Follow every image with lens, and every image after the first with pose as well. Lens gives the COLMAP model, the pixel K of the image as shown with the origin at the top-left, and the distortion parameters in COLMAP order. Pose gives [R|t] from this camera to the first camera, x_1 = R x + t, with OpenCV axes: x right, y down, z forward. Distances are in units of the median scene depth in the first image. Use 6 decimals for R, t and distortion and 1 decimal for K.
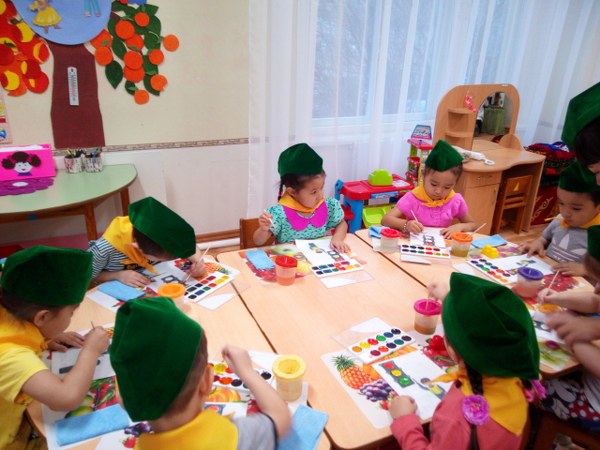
lens RADIAL K [[487.0, 0, 305.0], [0, 487.0, 224.9], [0, 0, 1]] dist [0.081057, -0.115463]
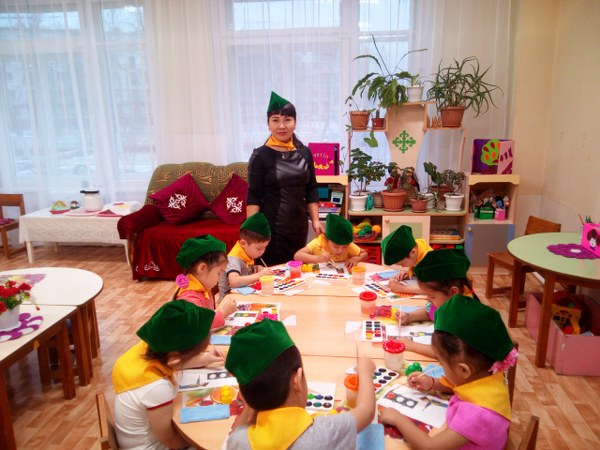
lens RADIAL K [[481.5, 0, 301.0], [0, 481.5, 235.0], [0, 0, 1]] dist [0.118333, -0.203921]
pose [[-0.526285, 0.184672, -0.830012, 0.780757], [-0.330069, 0.855219, 0.399567, -0.370936], [0.783632, 0.484248, -0.389134, 0.894259]]
